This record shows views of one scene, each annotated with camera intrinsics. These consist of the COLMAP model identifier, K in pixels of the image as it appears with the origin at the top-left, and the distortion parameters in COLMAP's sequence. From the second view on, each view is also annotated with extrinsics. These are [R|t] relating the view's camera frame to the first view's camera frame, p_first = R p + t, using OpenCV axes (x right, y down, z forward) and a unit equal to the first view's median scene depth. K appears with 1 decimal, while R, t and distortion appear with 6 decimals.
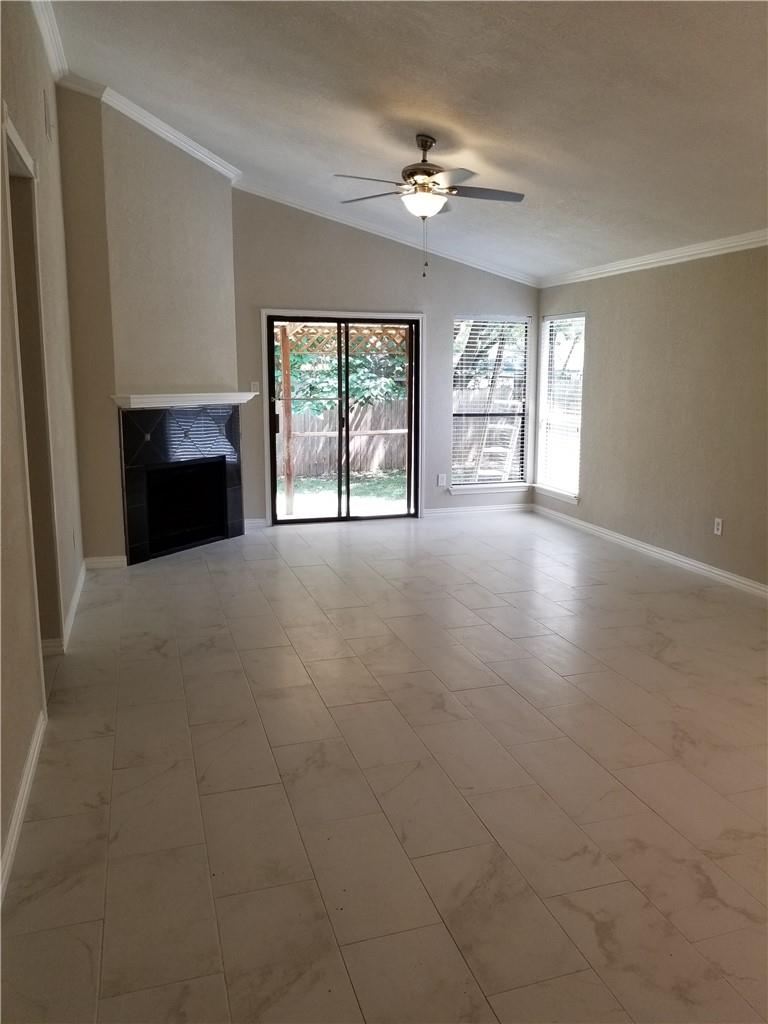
lens RADIAL K [[820.1, 0, 384.0], [0, 820.1, 512.0], [0, 0, 1]] dist [-0.006222, -0.009628]
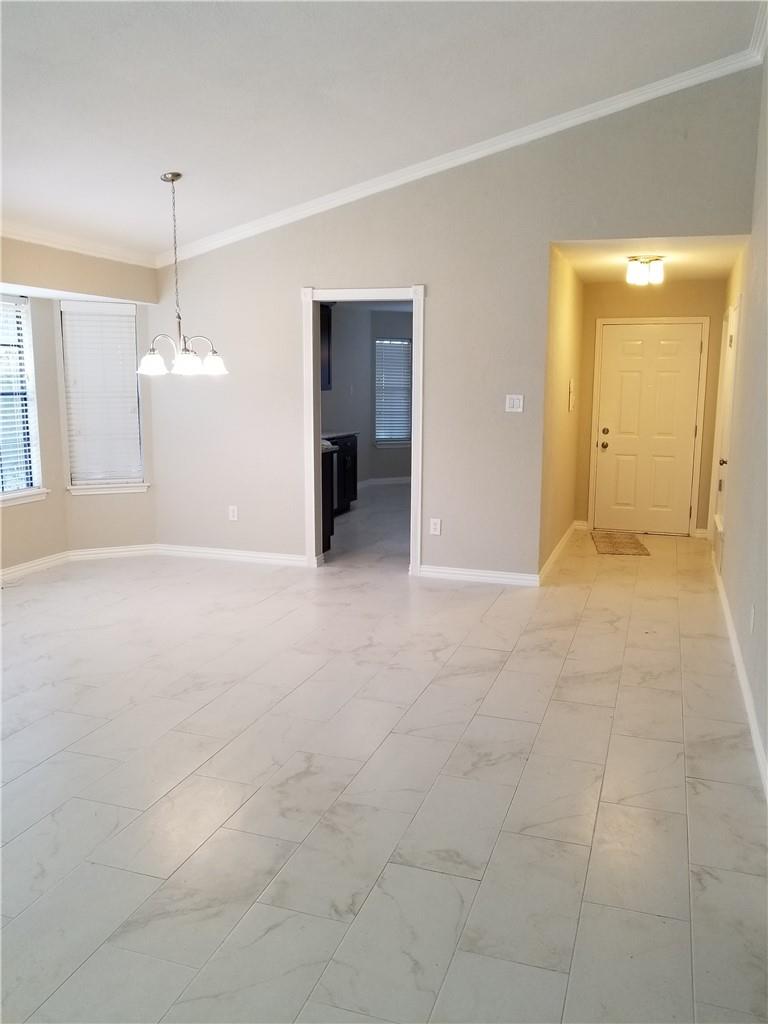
lens RADIAL K [[820.1, 0, 384.0], [0, 820.1, 512.0], [0, 0, 1]] dist [-0.006222, -0.009628]
pose [[-0.814764, -0.105818, 0.570054, -0.669345], [0.085322, 0.950616, 0.298410, -0.394328], [-0.573480, 0.291772, -0.765500, 2.224124]]
